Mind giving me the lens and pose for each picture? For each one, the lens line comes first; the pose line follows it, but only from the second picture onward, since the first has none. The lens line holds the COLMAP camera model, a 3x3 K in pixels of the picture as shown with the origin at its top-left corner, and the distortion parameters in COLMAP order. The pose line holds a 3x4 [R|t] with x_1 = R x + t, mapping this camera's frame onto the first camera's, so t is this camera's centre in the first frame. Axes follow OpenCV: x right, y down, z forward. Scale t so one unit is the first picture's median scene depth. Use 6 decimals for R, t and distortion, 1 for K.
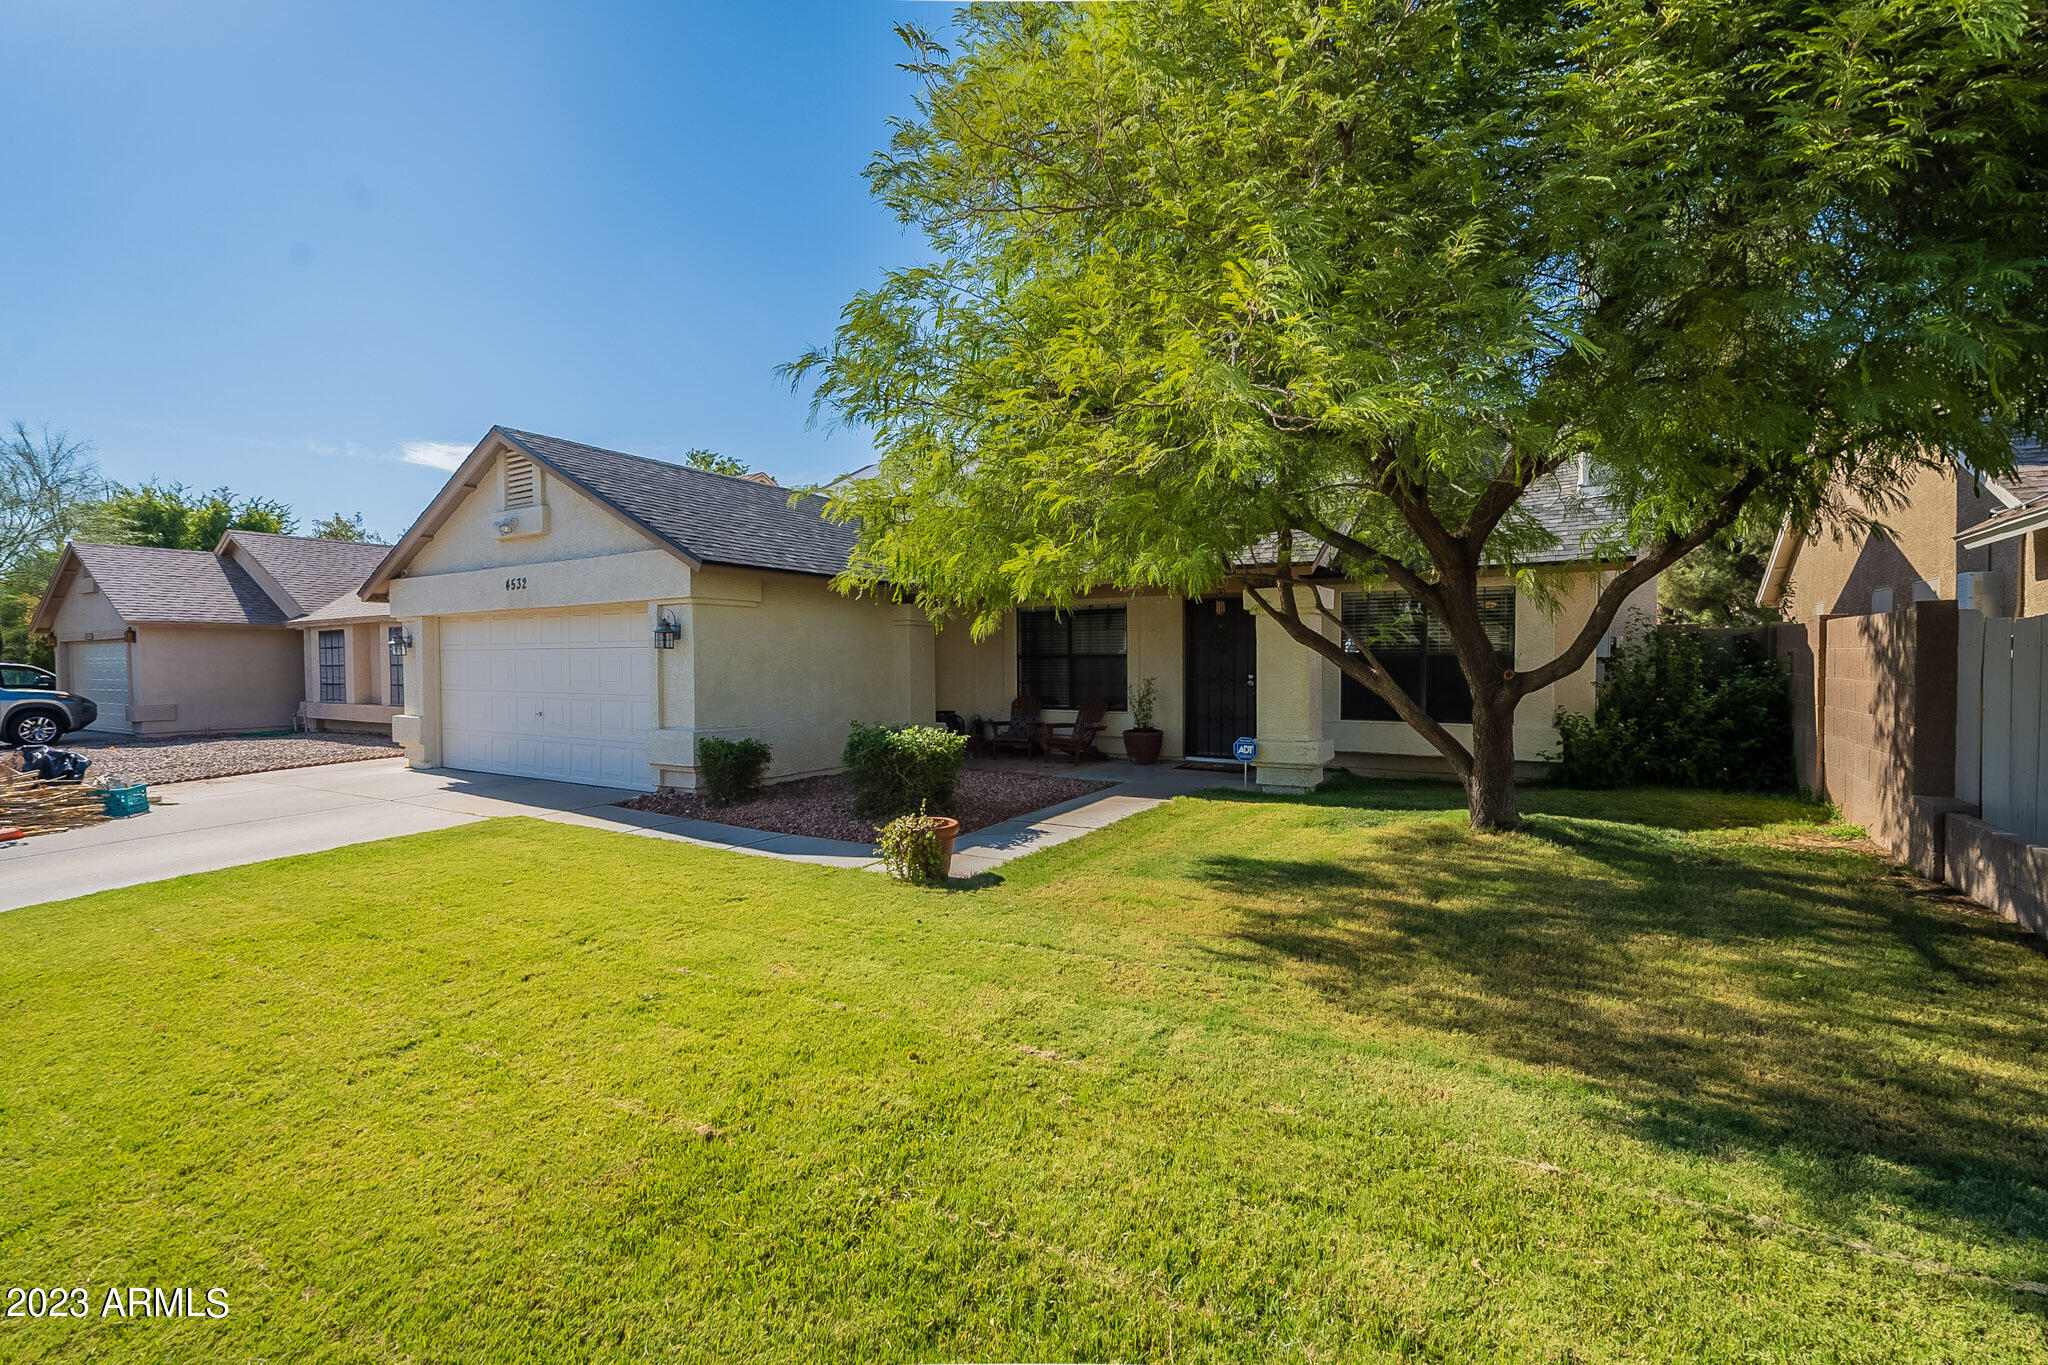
lens RADIAL K [[940.2, 0, 1024.6], [0, 940.2, 672.4], [0, 0, 1]] dist [-0.003716, -0.000947]
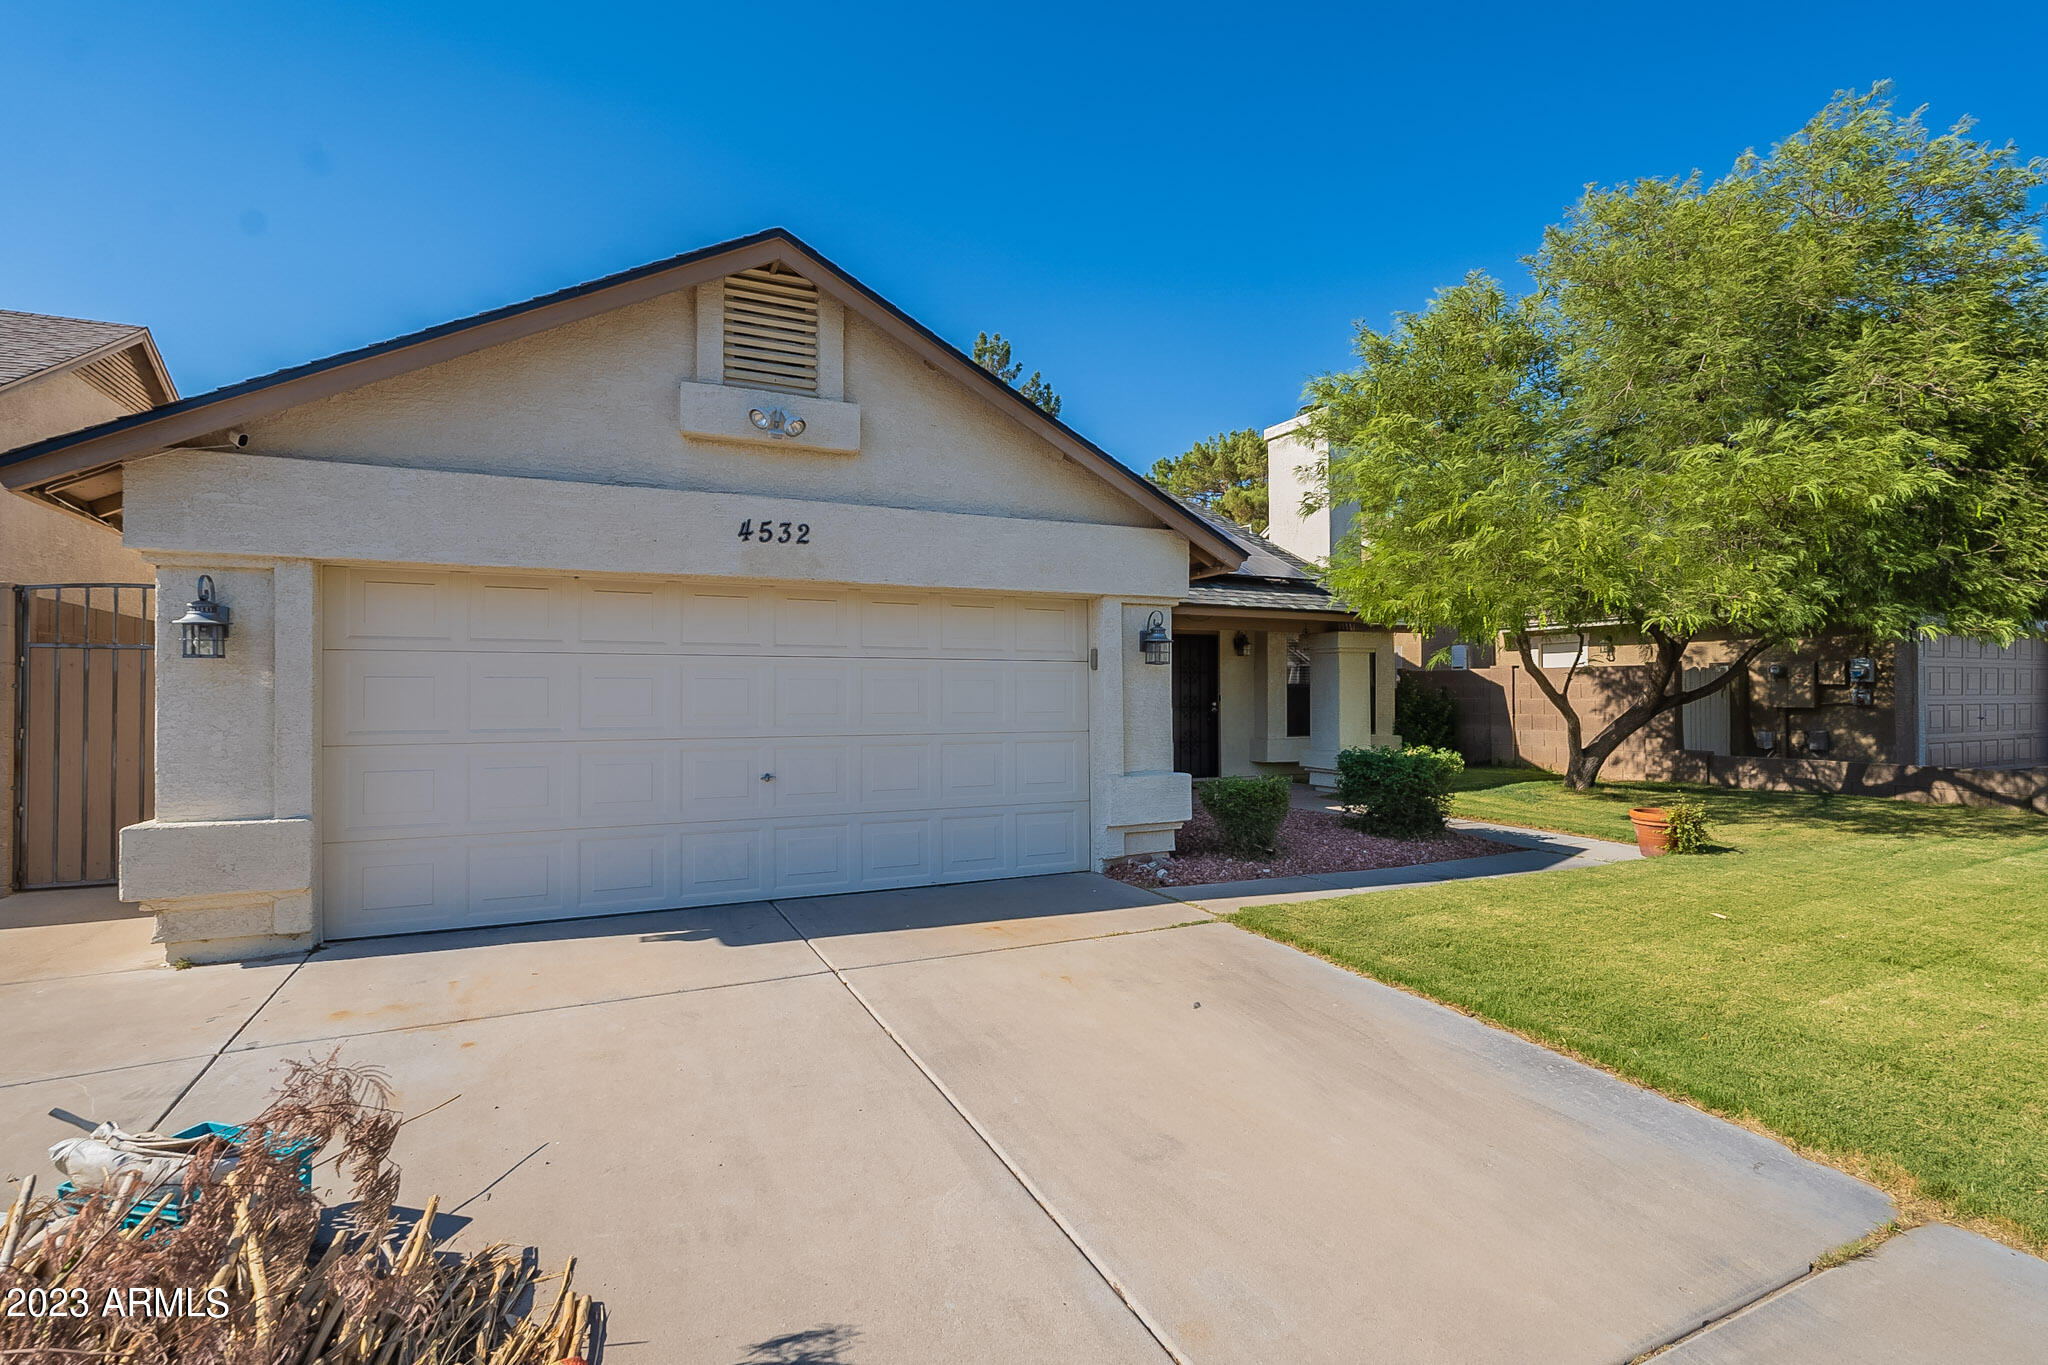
lens RADIAL K [[968.1, 0, 1019.0], [0, 968.1, 685.7], [0, 0, 1]] dist [-0.004169, -0.000332]
pose [[0.545184, 0.009126, 0.838267, -0.920896], [0.014787, 0.999680, -0.020501, 0.005729], [-0.838186, 0.023572, 0.544875, 0.587852]]
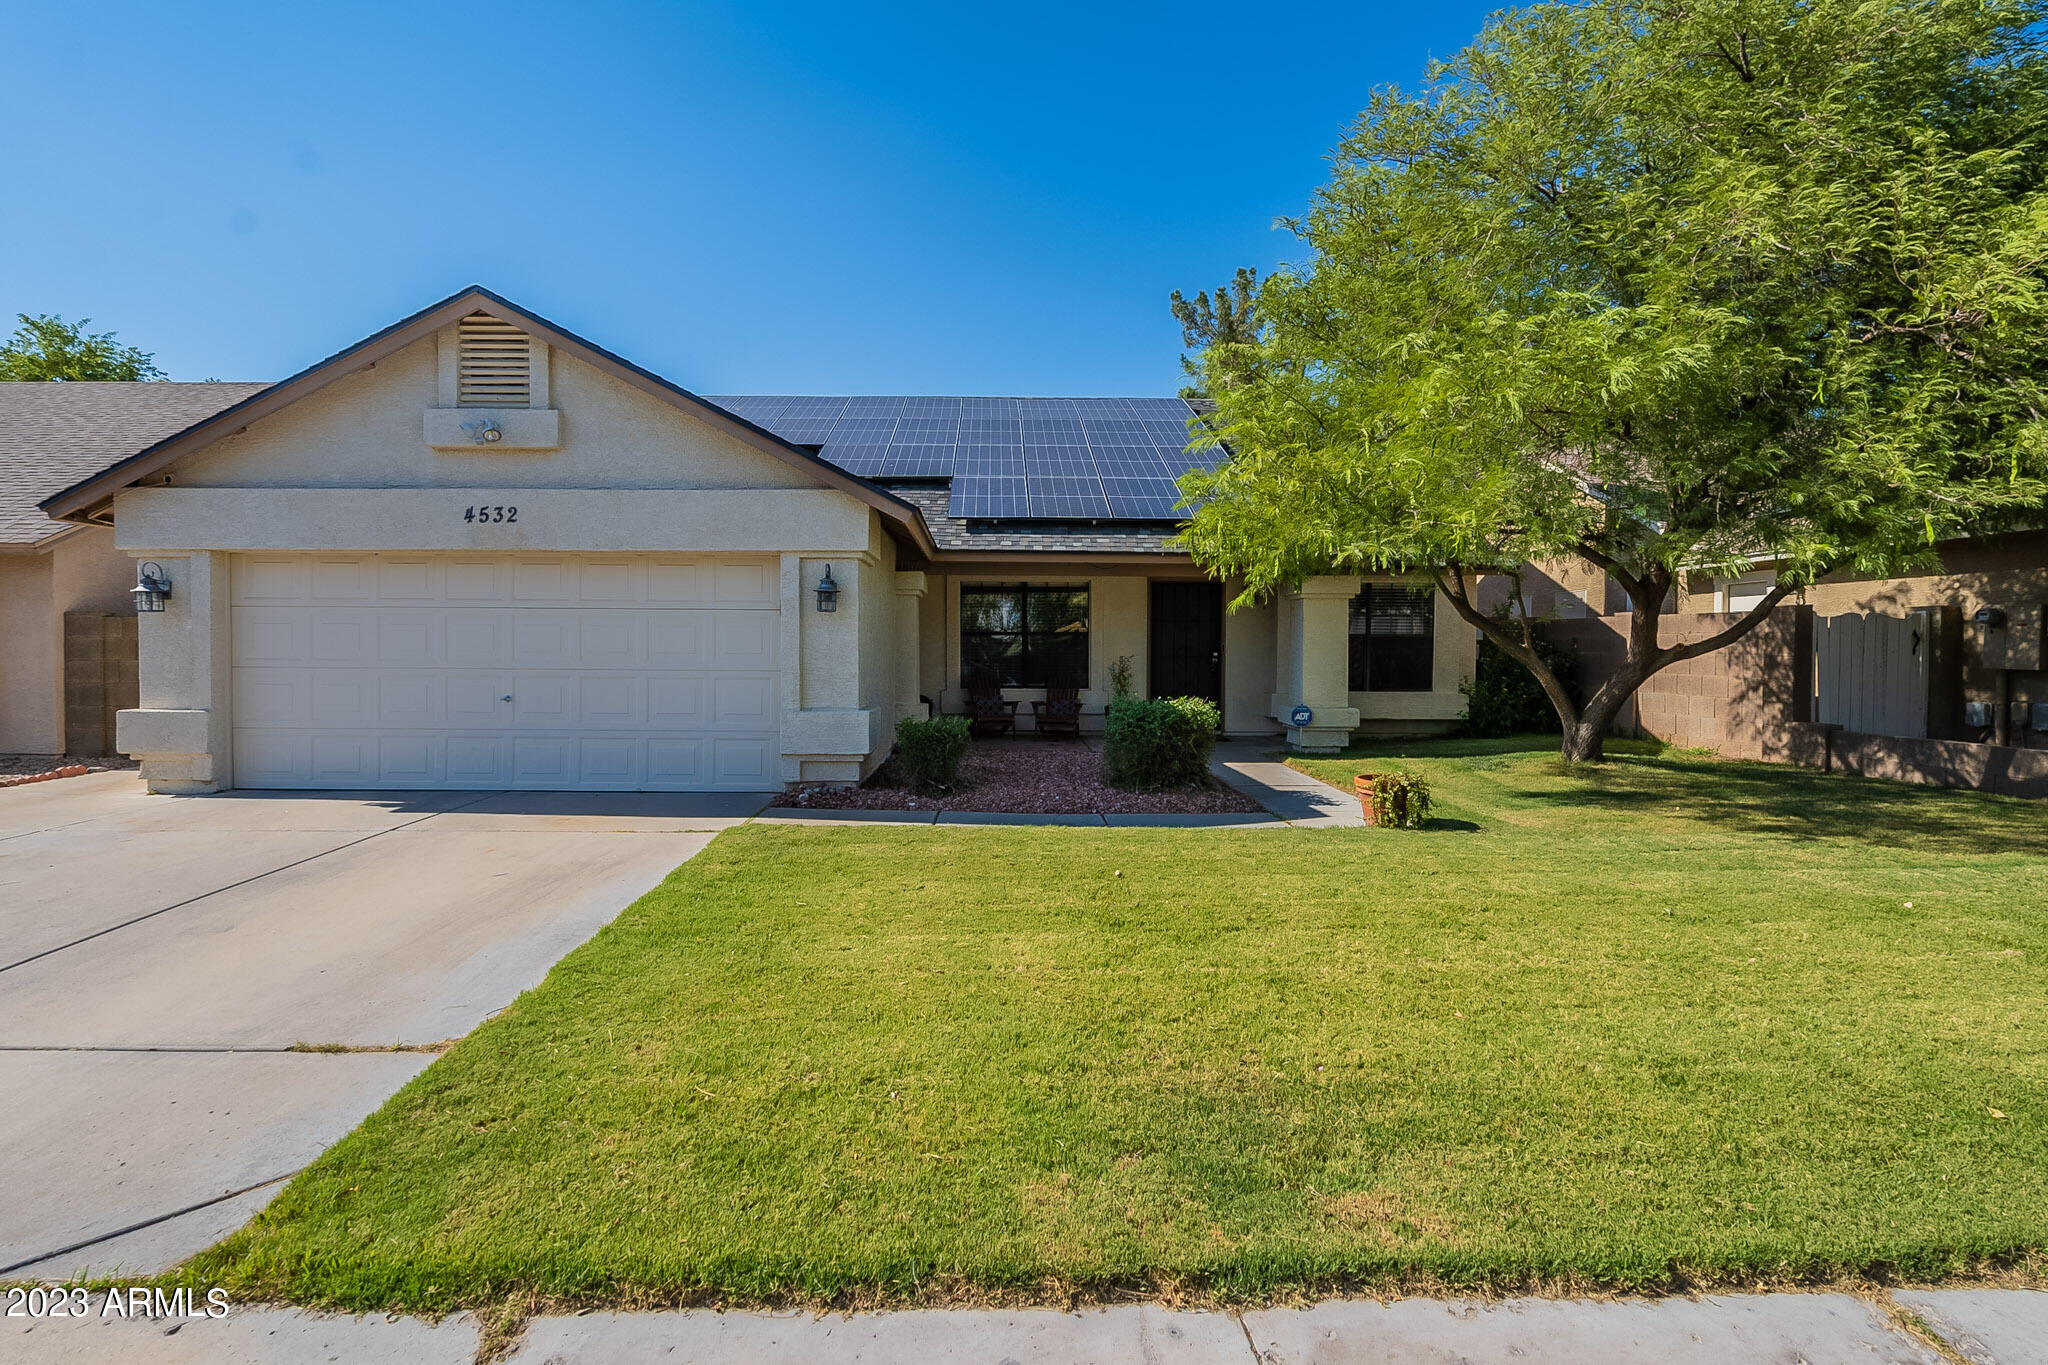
lens RADIAL K [[940.2, 0, 1024.6], [0, 940.2, 672.4], [0, 0, 1]] dist [-0.003716, -0.000947]
pose [[0.855067, -0.003938, 0.518502, -0.563452], [-0.000323, 0.999967, 0.008127, 0.018606], [-0.518517, -0.007117, 0.855038, 0.187042]]
